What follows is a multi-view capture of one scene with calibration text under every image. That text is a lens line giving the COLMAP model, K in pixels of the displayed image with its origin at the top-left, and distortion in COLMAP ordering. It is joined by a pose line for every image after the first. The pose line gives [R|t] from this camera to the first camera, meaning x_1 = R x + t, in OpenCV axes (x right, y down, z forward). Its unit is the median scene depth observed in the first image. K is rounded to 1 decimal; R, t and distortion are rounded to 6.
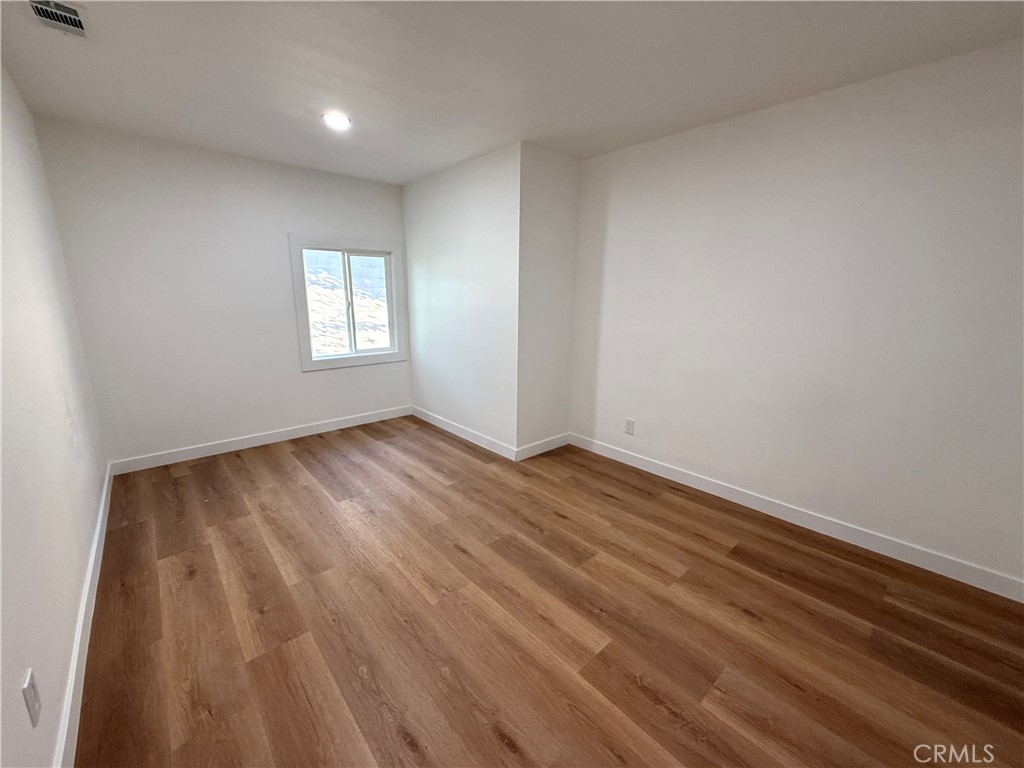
lens RADIAL K [[408.6, 0, 513.2], [0, 408.6, 384.5], [0, 0, 1]] dist [0.002386, -0.001030]
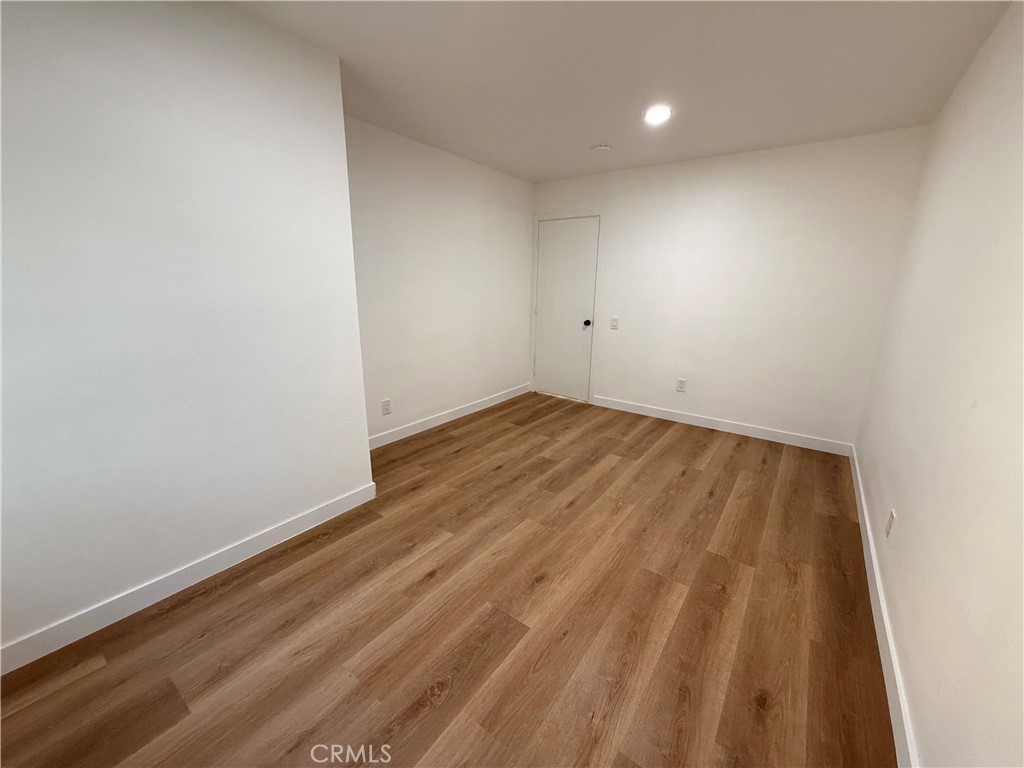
lens RADIAL K [[408.6, 0, 511.9], [0, 408.6, 381.4], [0, 0, 1]] dist [0.002386, -0.001030]
pose [[-0.202378, -0.247734, 0.947455, -1.104424], [0.196034, 0.937645, 0.287042, -0.286154], [-0.959486, 0.243824, -0.141195, 1.241958]]
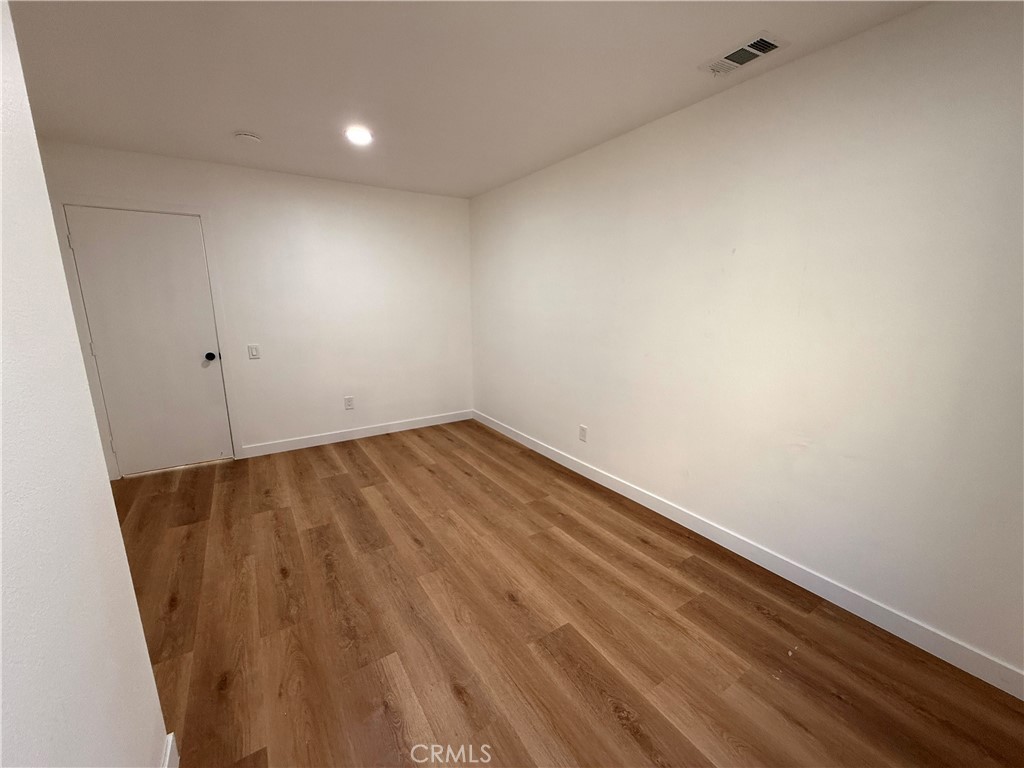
lens RADIAL K [[408.6, 0, 510.2], [0, 408.6, 383.0], [0, 0, 1]] dist [0.002386, -0.001030]
pose [[-0.988077, -0.042359, 0.148017, -0.506710], [0.022071, 0.912504, 0.408472, -0.408380], [-0.152369, 0.406869, -0.900689, 1.763090]]
